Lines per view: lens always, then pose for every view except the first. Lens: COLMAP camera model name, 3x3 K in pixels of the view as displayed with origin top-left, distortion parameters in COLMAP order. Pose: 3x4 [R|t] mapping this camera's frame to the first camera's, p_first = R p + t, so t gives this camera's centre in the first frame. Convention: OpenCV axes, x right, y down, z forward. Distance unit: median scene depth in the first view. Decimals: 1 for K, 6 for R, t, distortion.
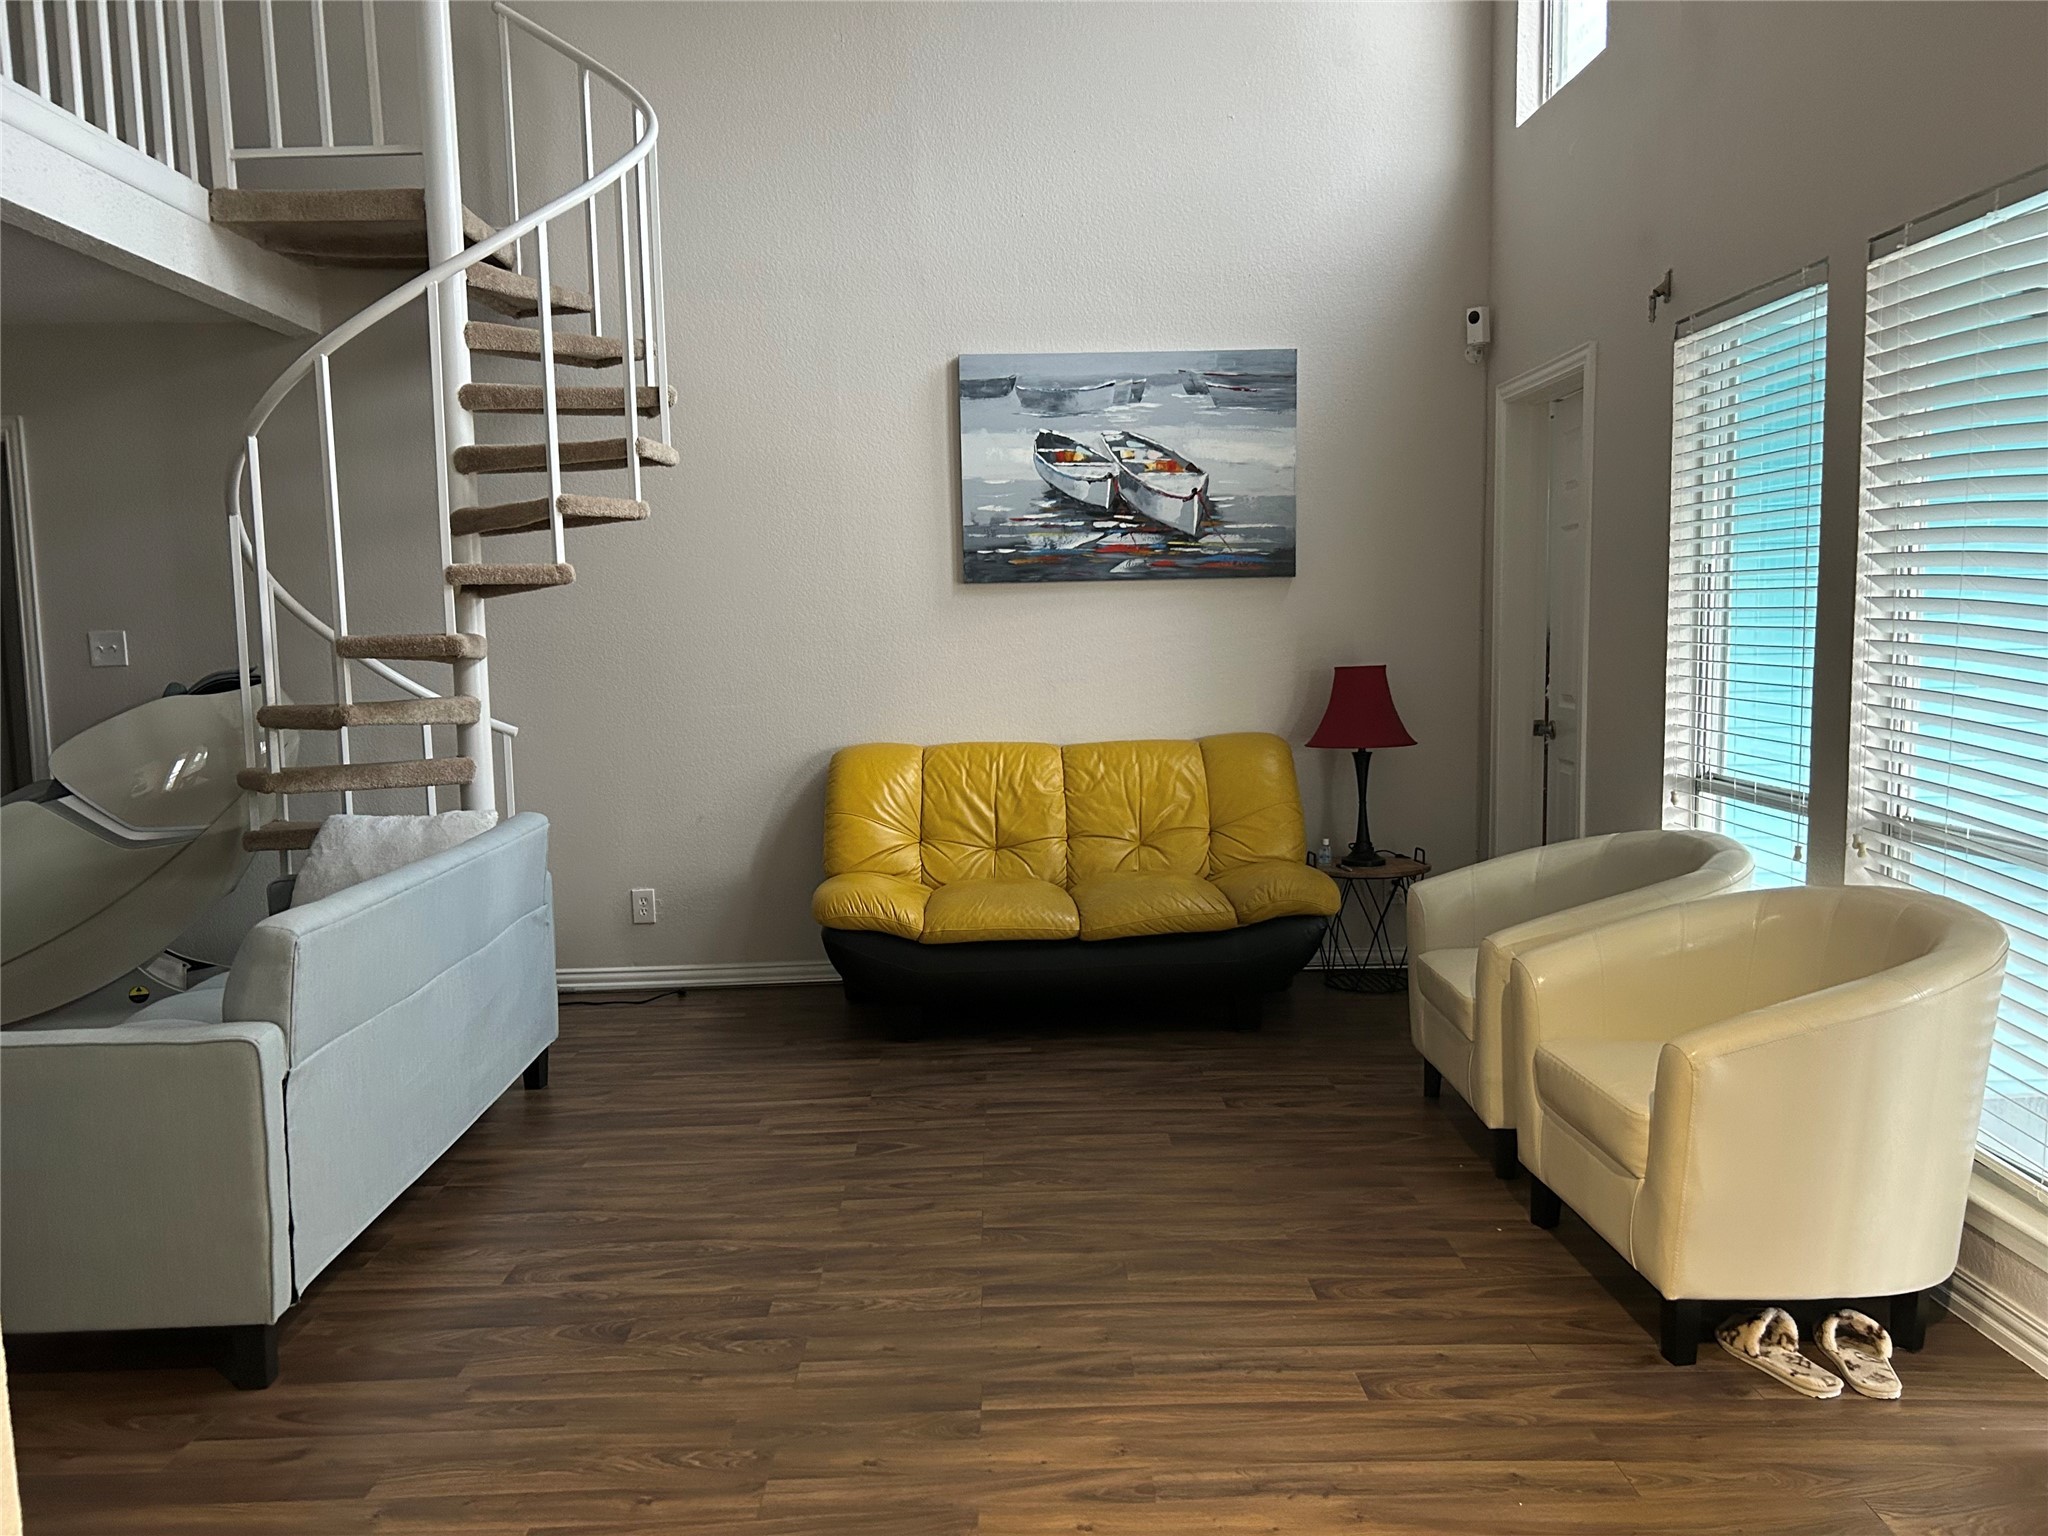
lens RADIAL K [[1541.3, 0, 1024.0], [0, 1541.3, 768.0], [0, 0, 1]] dist [0.005369, -0.002841]
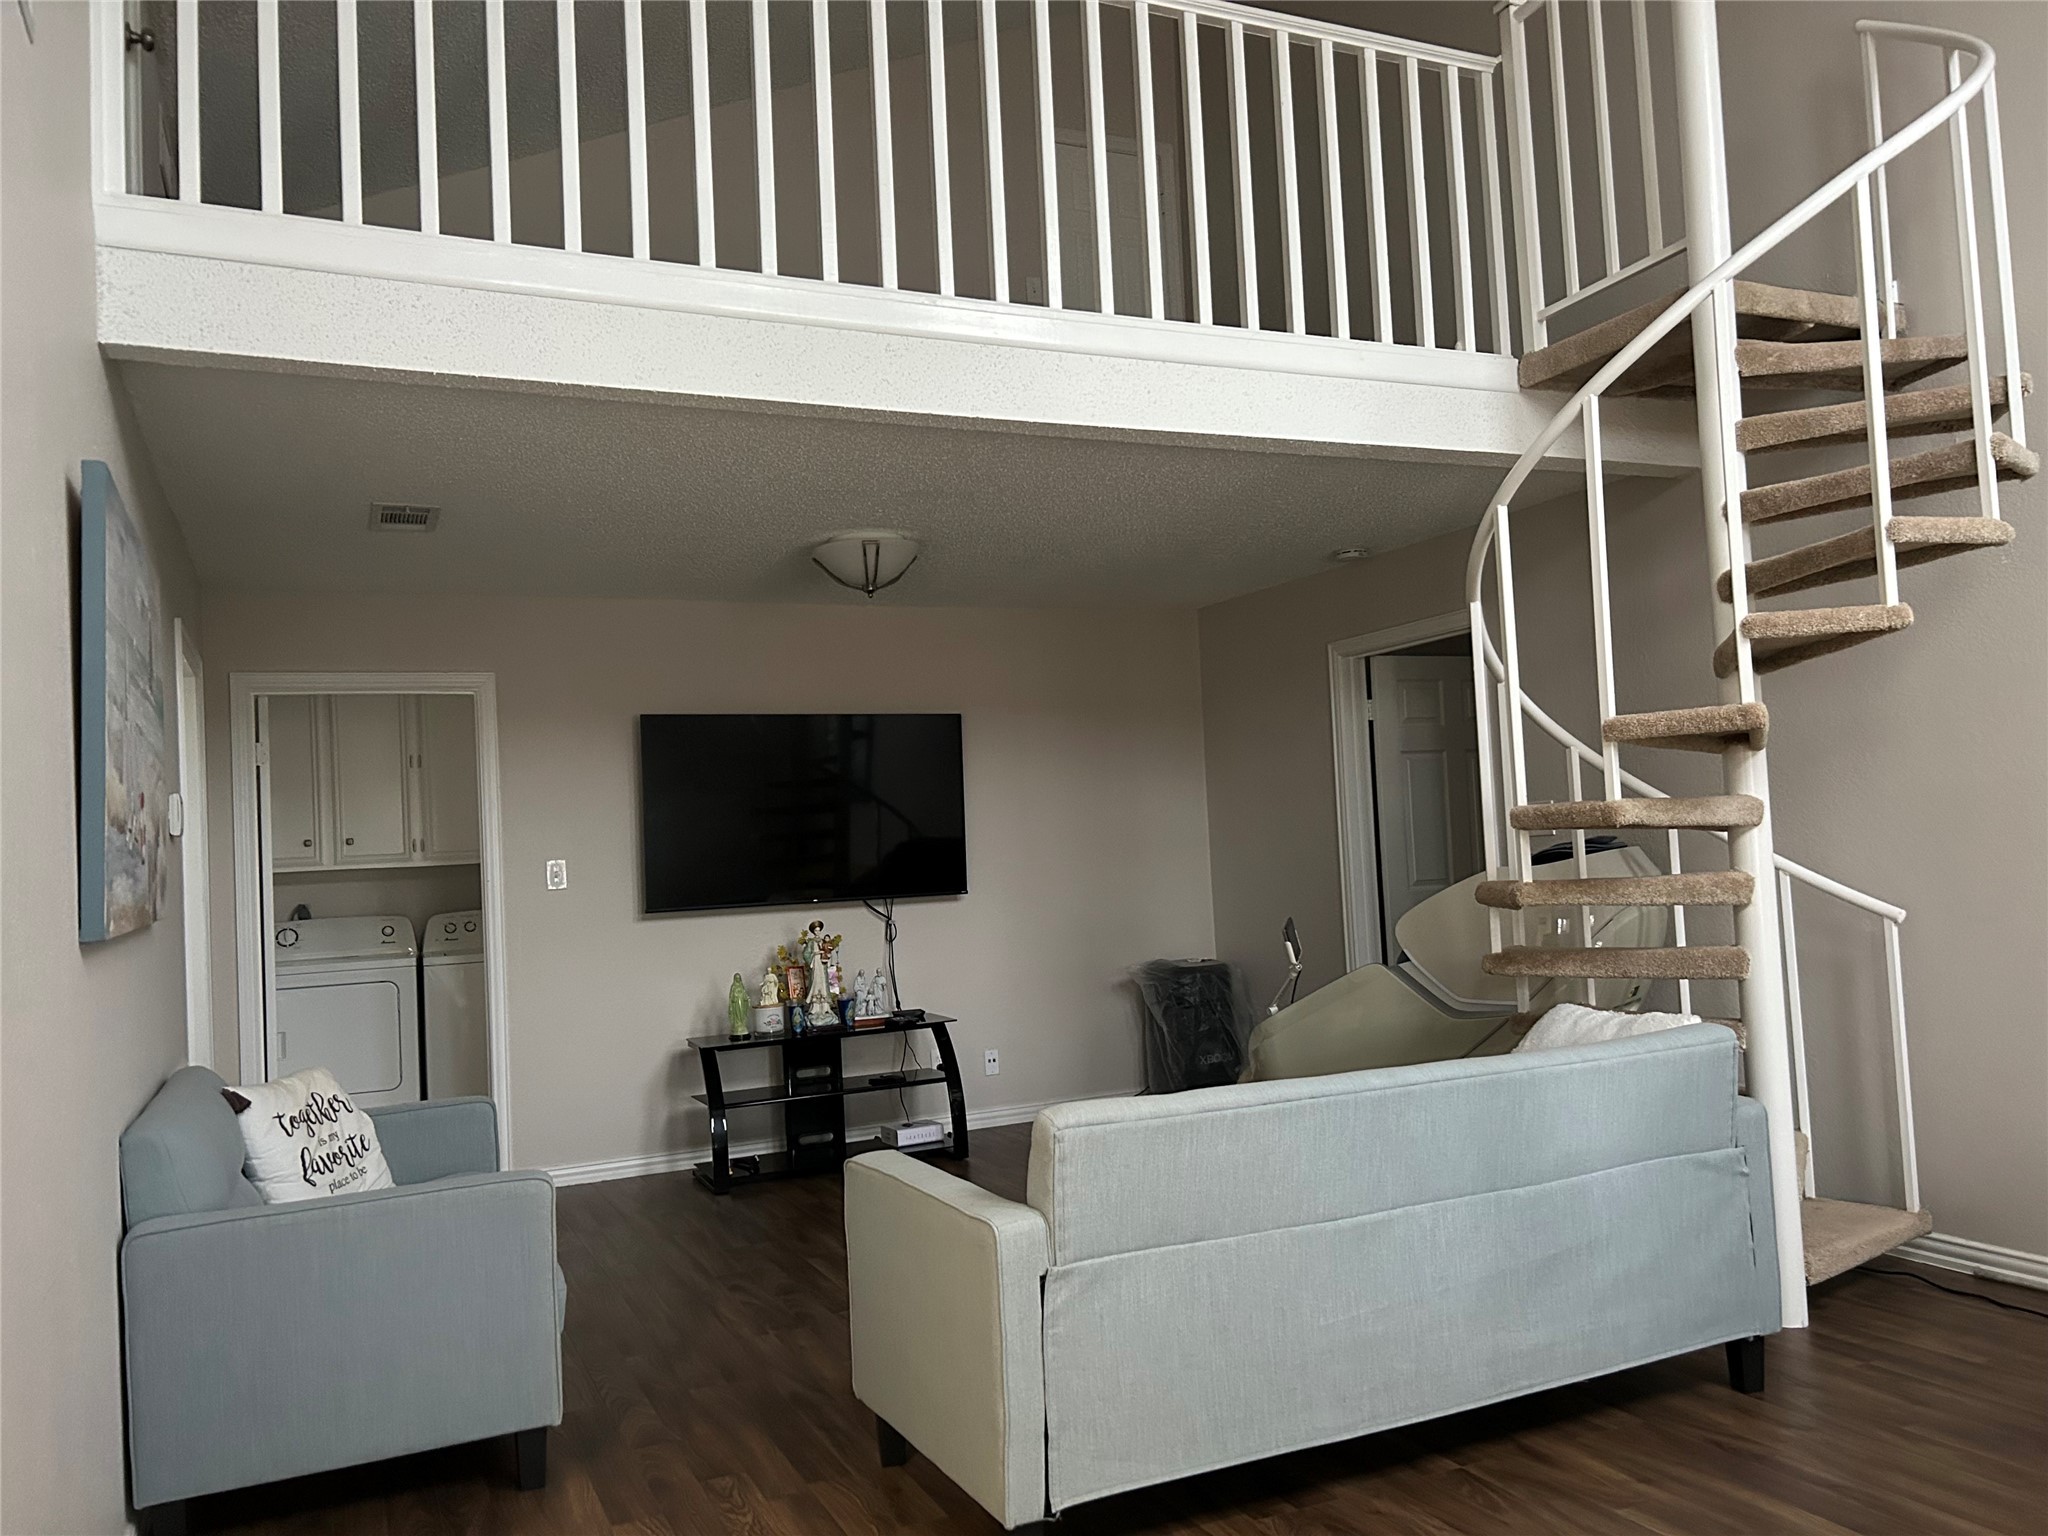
lens RADIAL K [[1541.3, 0, 1024.0], [0, 1541.3, 768.0], [0, 0, 1]] dist [0.005369, -0.002841]
pose [[0.396461, -0.050740, -0.916648, 0.246051], [-0.042750, 0.996368, -0.073643, -0.025956], [0.917056, 0.068384, 0.392852, 0.343563]]
